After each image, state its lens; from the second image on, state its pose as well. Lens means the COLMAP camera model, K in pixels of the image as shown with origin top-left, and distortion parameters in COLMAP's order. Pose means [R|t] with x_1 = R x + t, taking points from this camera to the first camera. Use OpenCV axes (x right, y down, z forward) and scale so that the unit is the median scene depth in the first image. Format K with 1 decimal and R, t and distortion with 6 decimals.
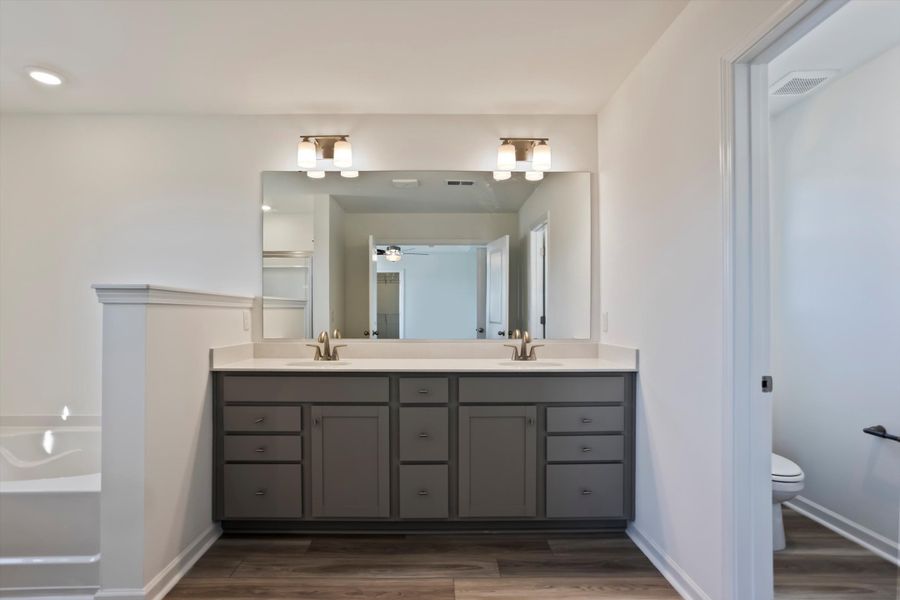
lens RADIAL K [[462.6, 0, 426.8], [0, 462.6, 322.2], [0, 0, 1]] dist [-0.008636, 0.001260]
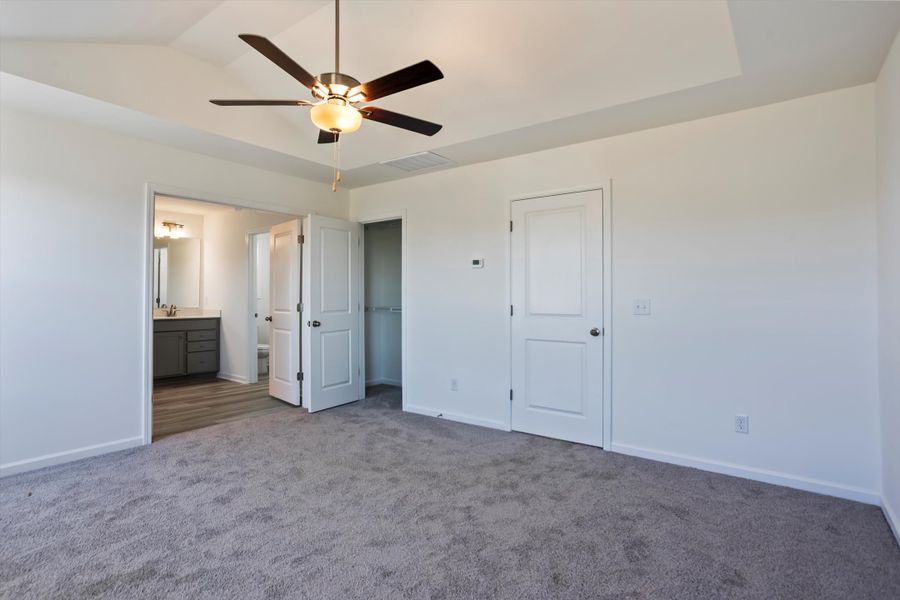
lens RADIAL K [[462.6, 0, 446.0], [0, 462.6, 296.0], [0, 0, 1]] dist [-0.008636, 0.001260]
pose [[0.593848, 0.005630, 0.804557, -1.007014], [0.005741, 0.999920, -0.011235, 0.014311], [-0.804557, 0.011291, 0.593769, -1.805023]]
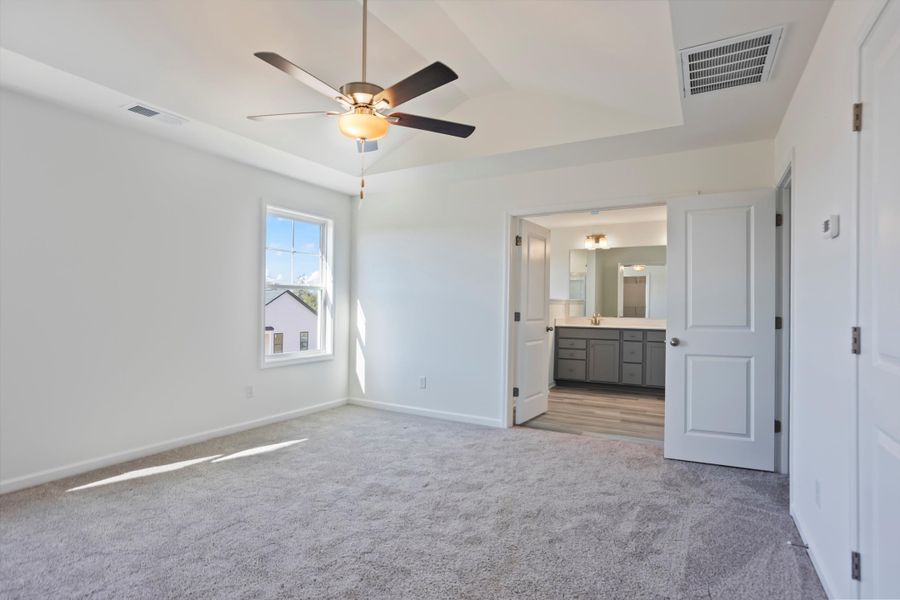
lens RADIAL K [[462.6, 0, 452.2], [0, 462.6, 313.3], [0, 0, 1]] dist [-0.008636, 0.001260]
pose [[0.879434, 0.016513, -0.475735, 0.337518], [-0.015799, 0.999860, 0.005499, 0.018254], [0.475759, 0.002680, 0.879572, -1.816774]]
